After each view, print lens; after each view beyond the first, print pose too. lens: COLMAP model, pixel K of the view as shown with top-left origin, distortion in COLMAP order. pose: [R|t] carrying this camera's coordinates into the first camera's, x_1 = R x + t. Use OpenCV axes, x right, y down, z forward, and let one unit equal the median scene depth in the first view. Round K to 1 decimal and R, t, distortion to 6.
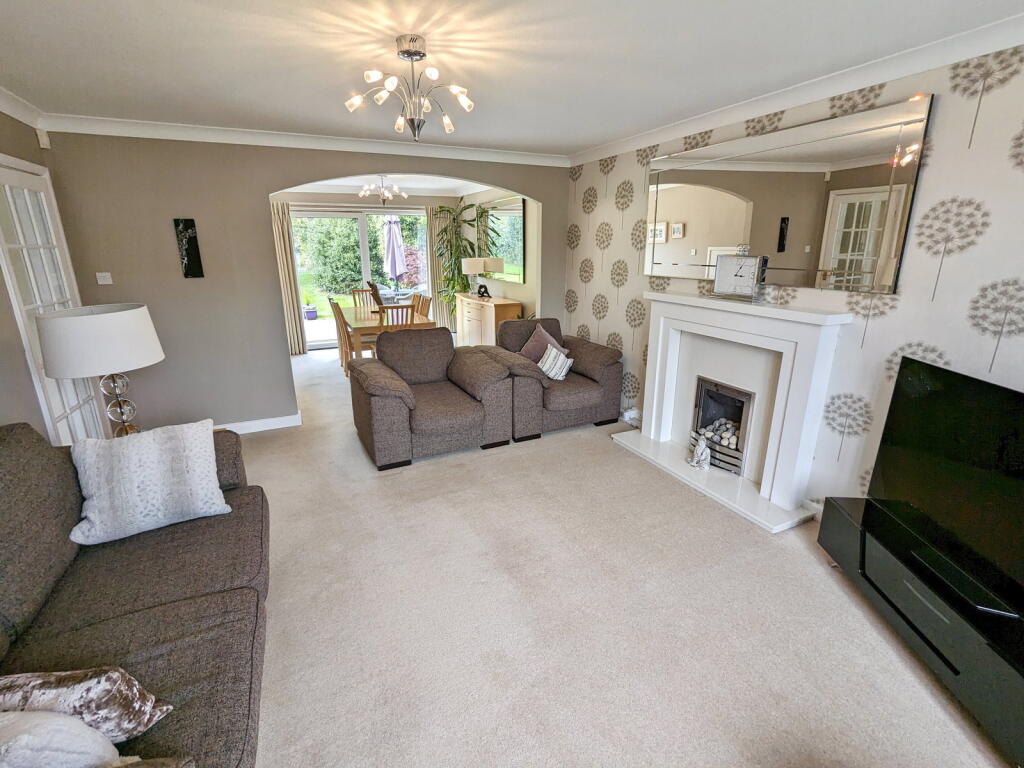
lens RADIAL K [[484.8, 0, 507.1], [0, 484.8, 383.7], [0, 0, 1]] dist [-0.002695, -0.000501]
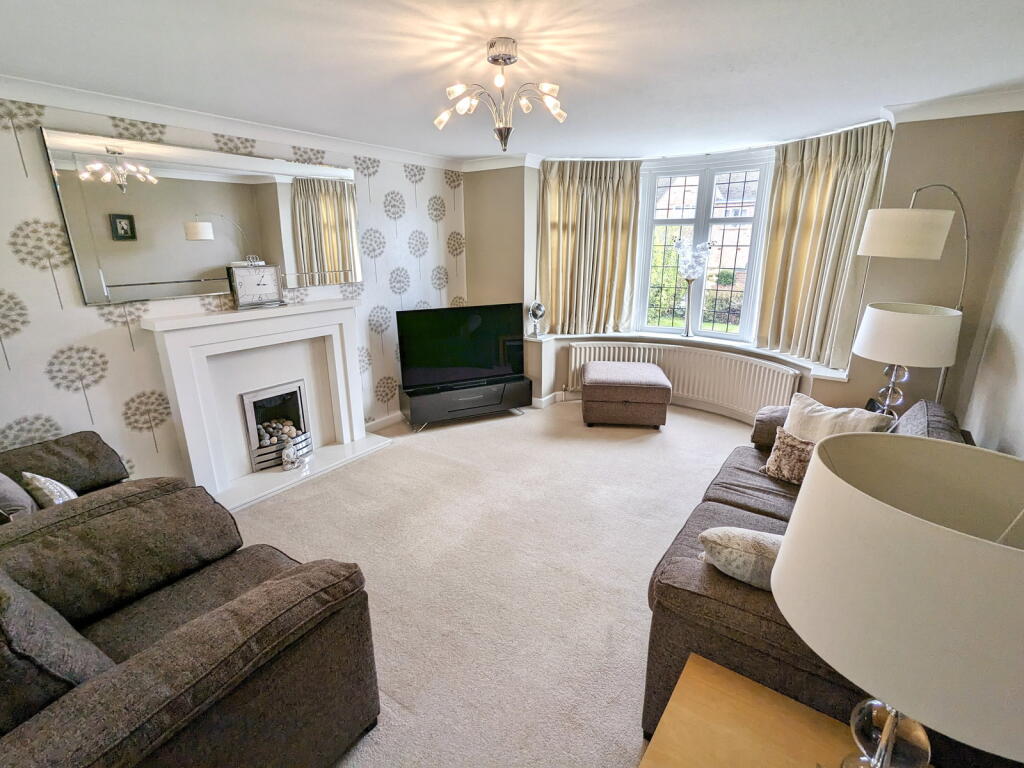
lens RADIAL K [[484.8, 0, 508.9], [0, 484.8, 383.4], [0, 0, 1]] dist [-0.002695, -0.000501]
pose [[-0.509887, -0.234618, 0.827629, -0.678172], [0.243558, 0.883350, 0.400466, -0.297892], [-0.825042, 0.405768, -0.393265, 0.969408]]
